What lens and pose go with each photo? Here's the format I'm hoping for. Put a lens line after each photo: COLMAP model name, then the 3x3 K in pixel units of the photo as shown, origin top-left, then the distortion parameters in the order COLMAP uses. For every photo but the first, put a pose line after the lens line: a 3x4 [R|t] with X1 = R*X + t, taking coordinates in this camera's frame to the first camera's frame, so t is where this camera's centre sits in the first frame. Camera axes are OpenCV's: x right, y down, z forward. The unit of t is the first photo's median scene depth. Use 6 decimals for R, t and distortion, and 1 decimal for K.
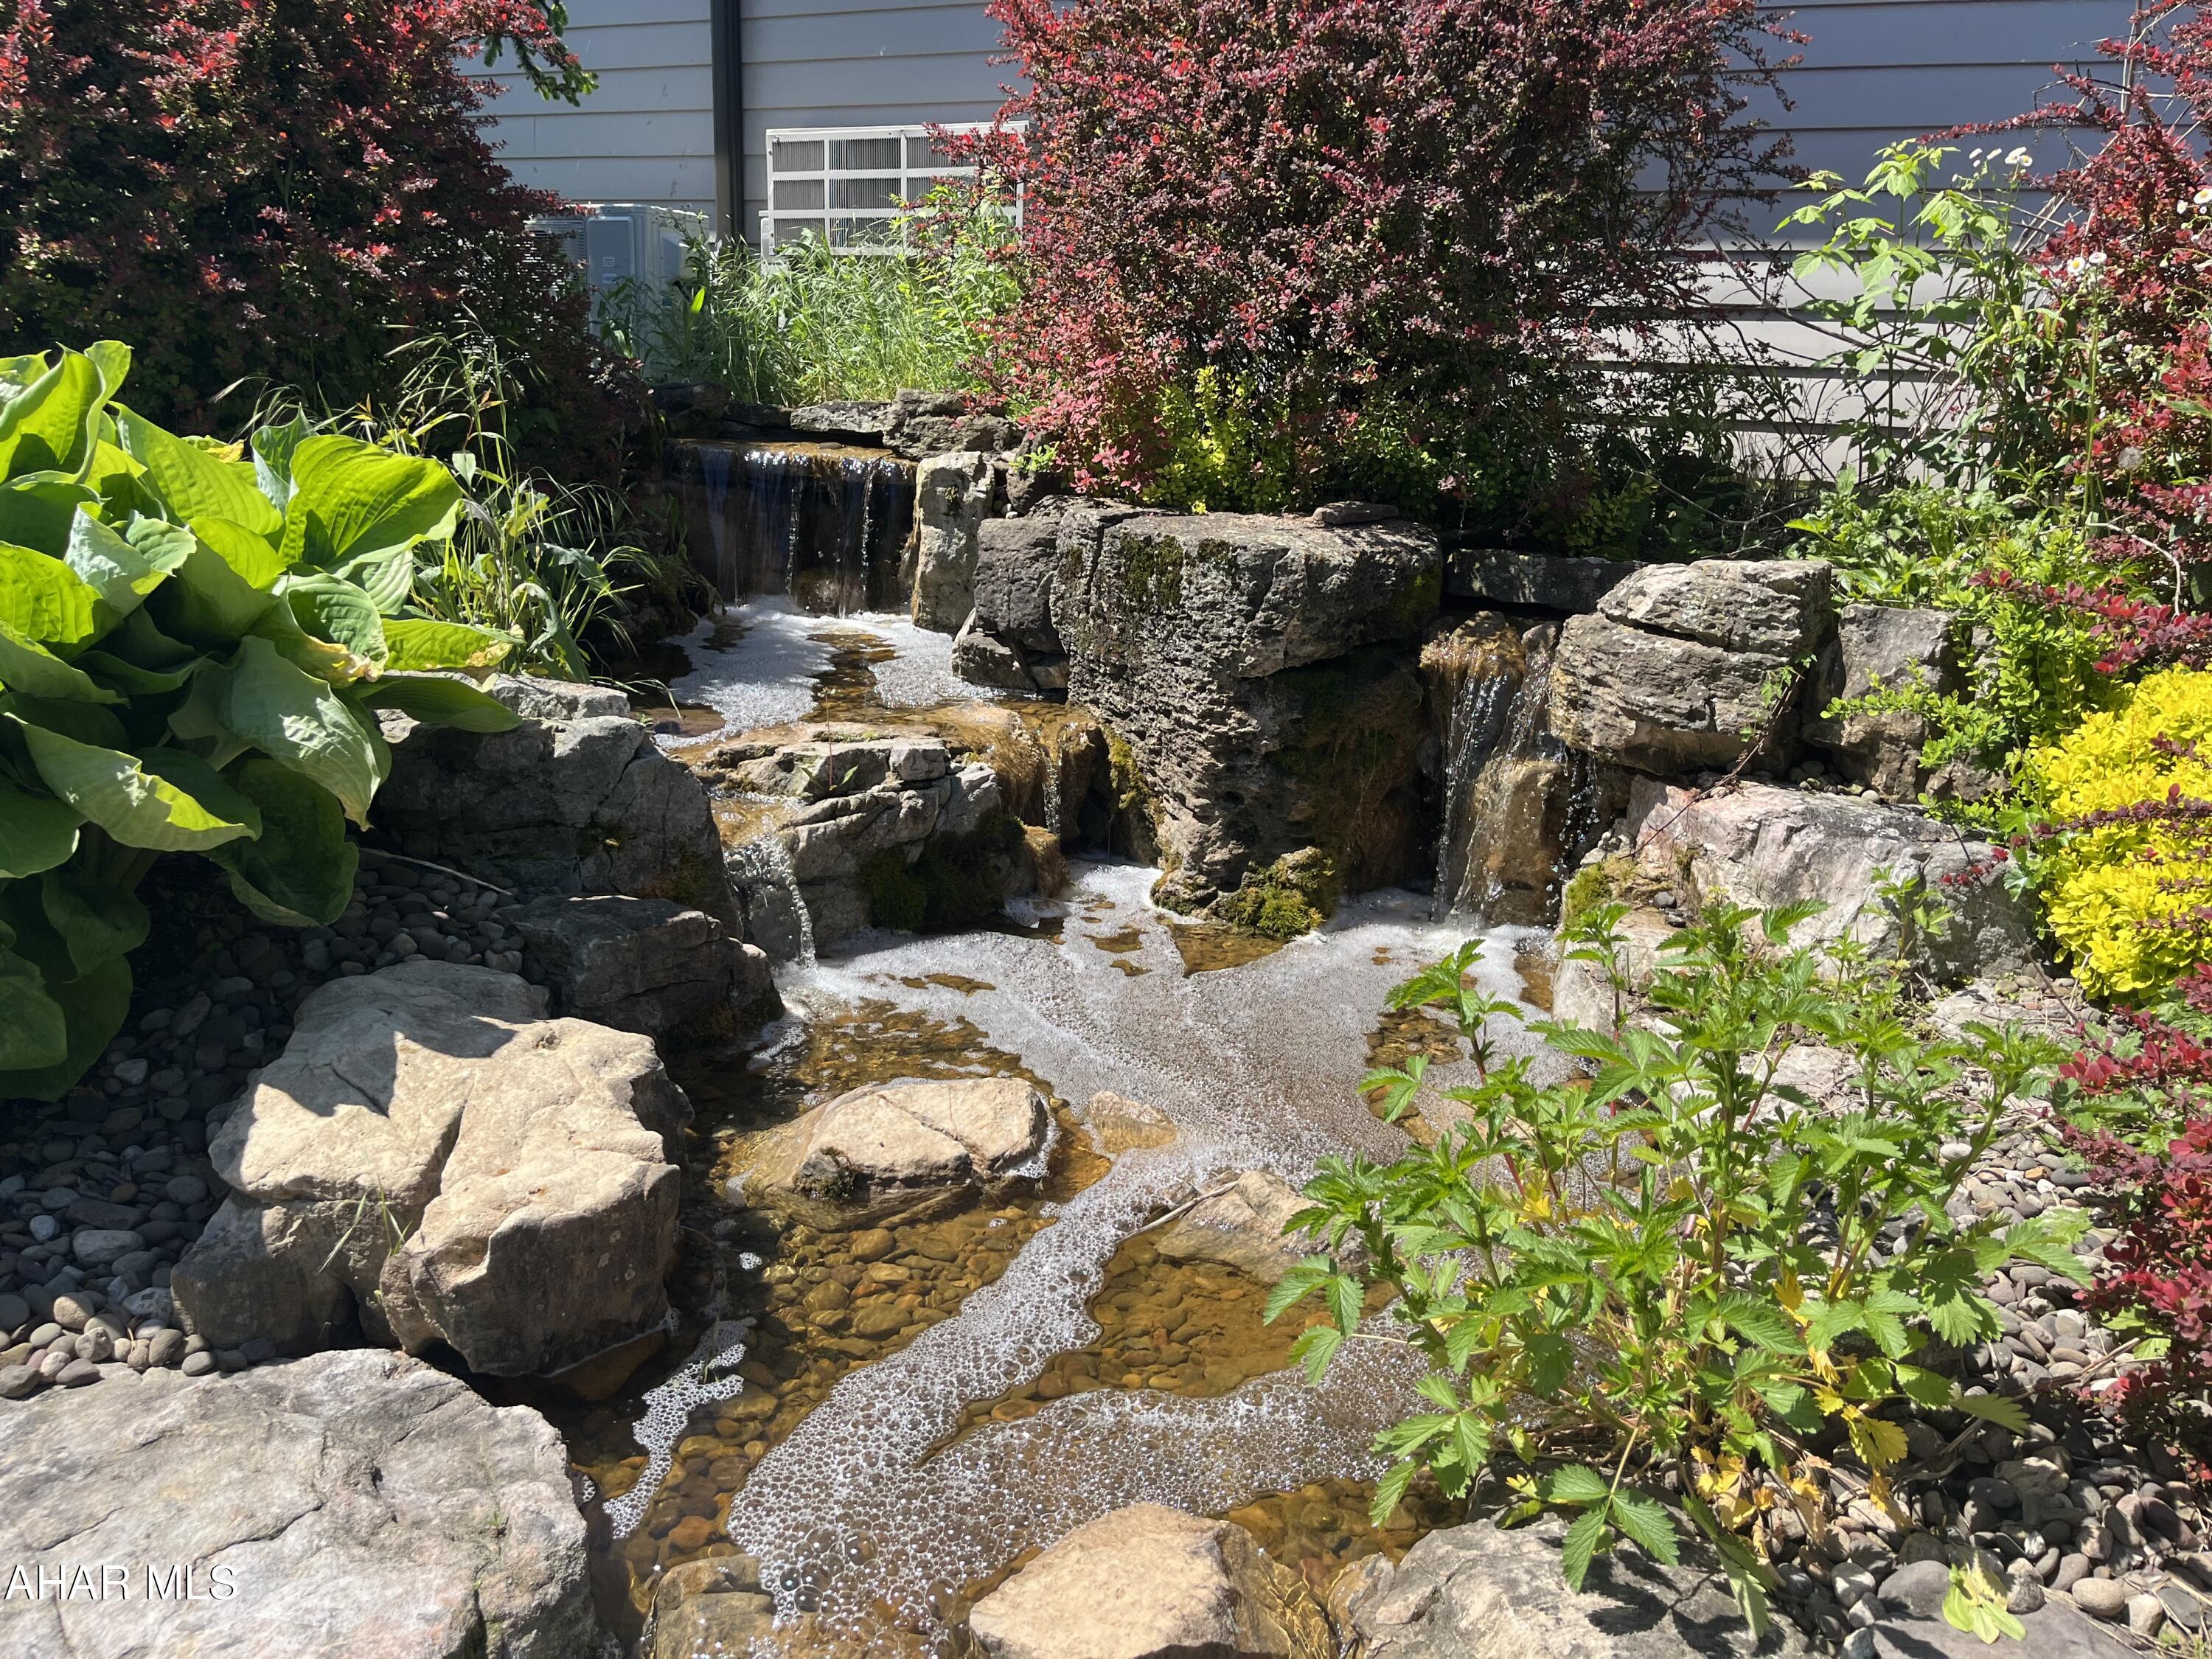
lens RADIAL K [[1712.0, 0, 1106.0], [0, 1712.0, 829.5], [0, 0, 1]] dist [0.047482, -0.070305]
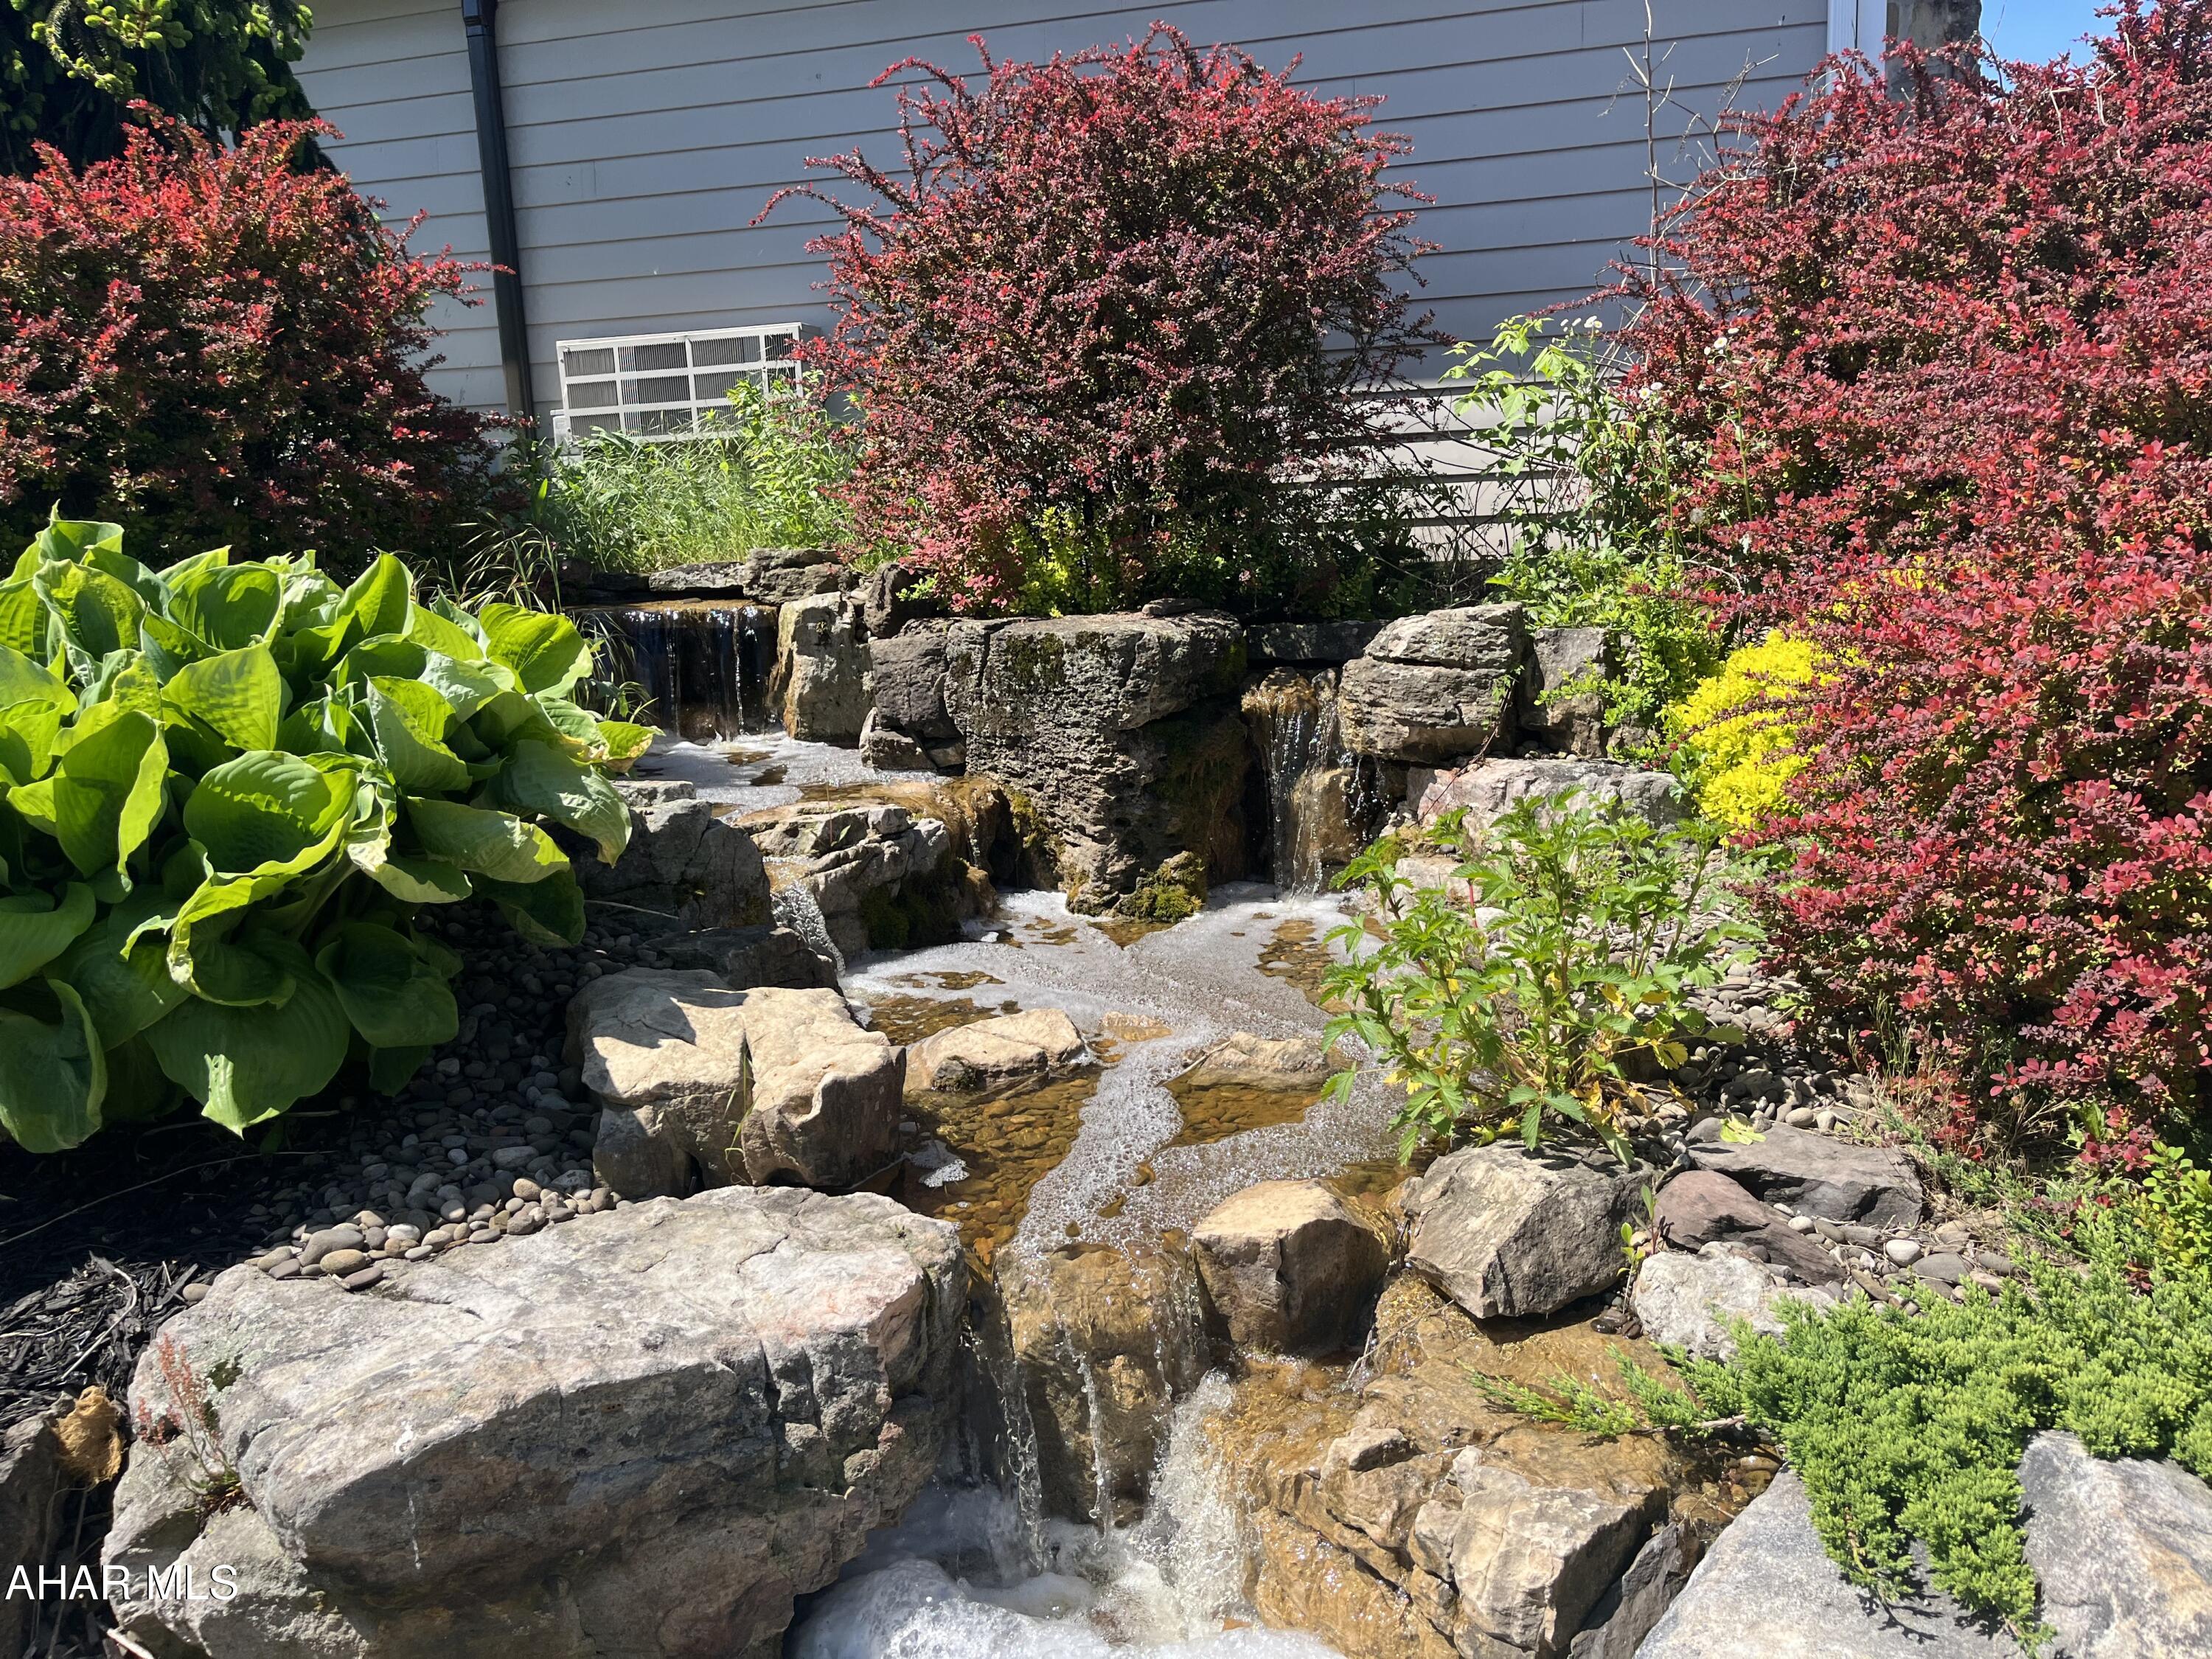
lens RADIAL K [[1712.0, 0, 1106.0], [0, 1712.0, 829.5], [0, 0, 1]] dist [0.047482, -0.070305]
pose [[0.973589, -0.116394, 0.196410, -0.205424], [0.132165, 0.988812, -0.069156, 0.079464], [-0.186163, 0.093288, 0.978080, -0.300955]]
